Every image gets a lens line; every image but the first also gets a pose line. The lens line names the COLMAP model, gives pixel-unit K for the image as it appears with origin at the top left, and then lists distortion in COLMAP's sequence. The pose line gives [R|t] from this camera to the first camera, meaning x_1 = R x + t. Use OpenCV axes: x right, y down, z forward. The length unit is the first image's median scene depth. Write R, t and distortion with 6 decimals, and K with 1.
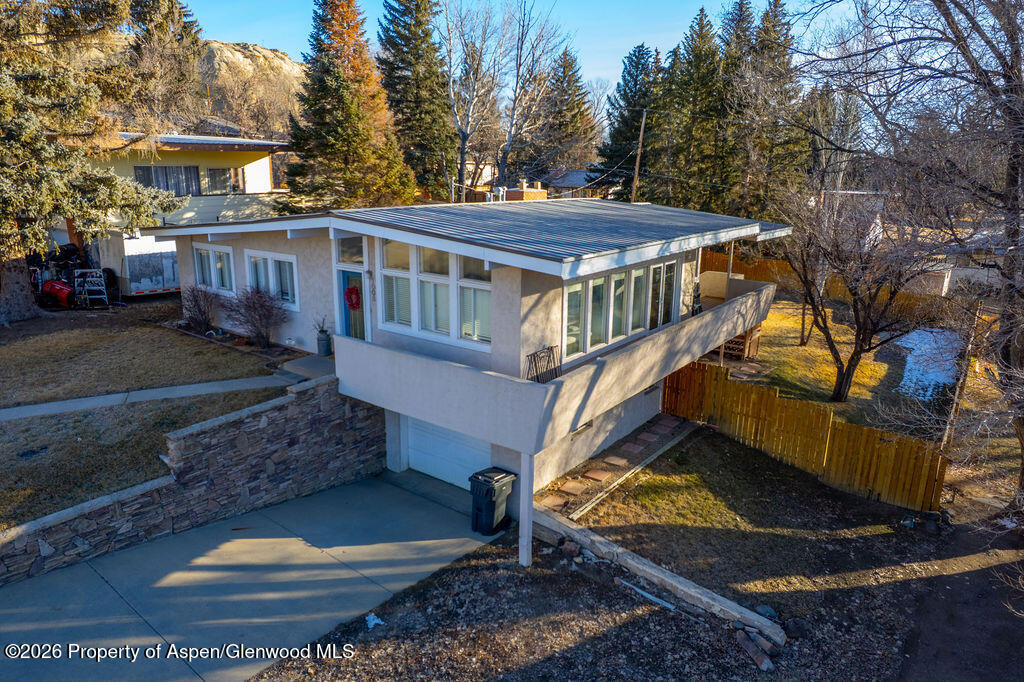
lens RADIAL K [[647.2, 0, 512.0], [0, 647.2, 341.0], [0, 0, 1]] dist [-0.035292, 0.000755]
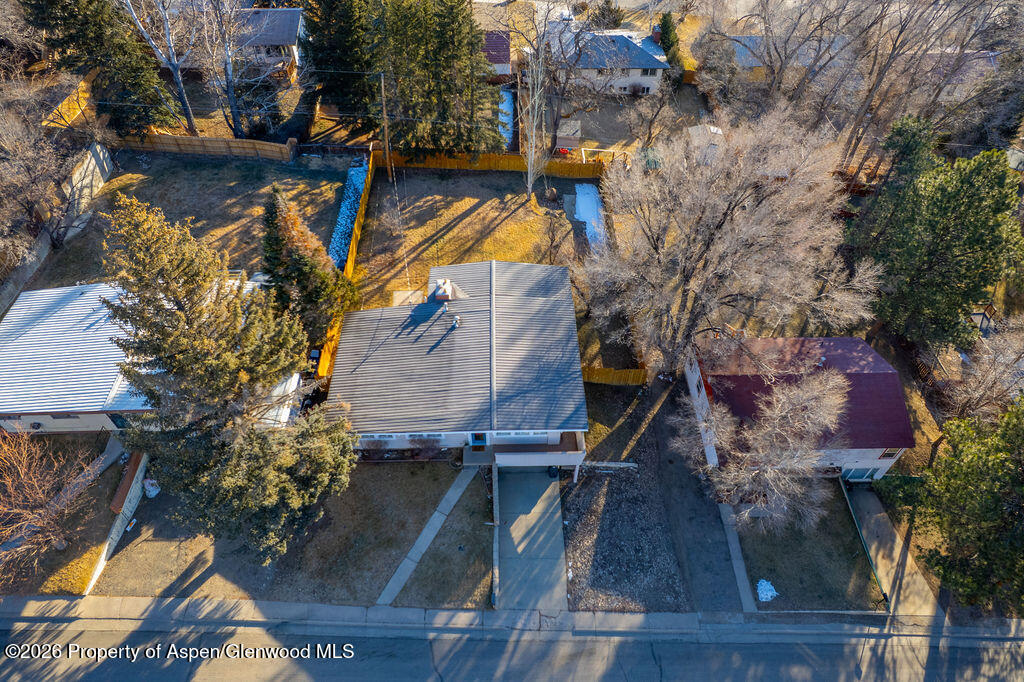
lens RADIAL K [[647.2, 0, 512.0], [0, 647.2, 341.0], [0, 0, 1]] dist [-0.035292, 0.000755]
pose [[0.788401, -0.466441, 0.401070, -1.026878], [0.166579, 0.789493, 0.590721, -1.886572], [-0.592179, -0.398915, 0.700137, -0.754004]]
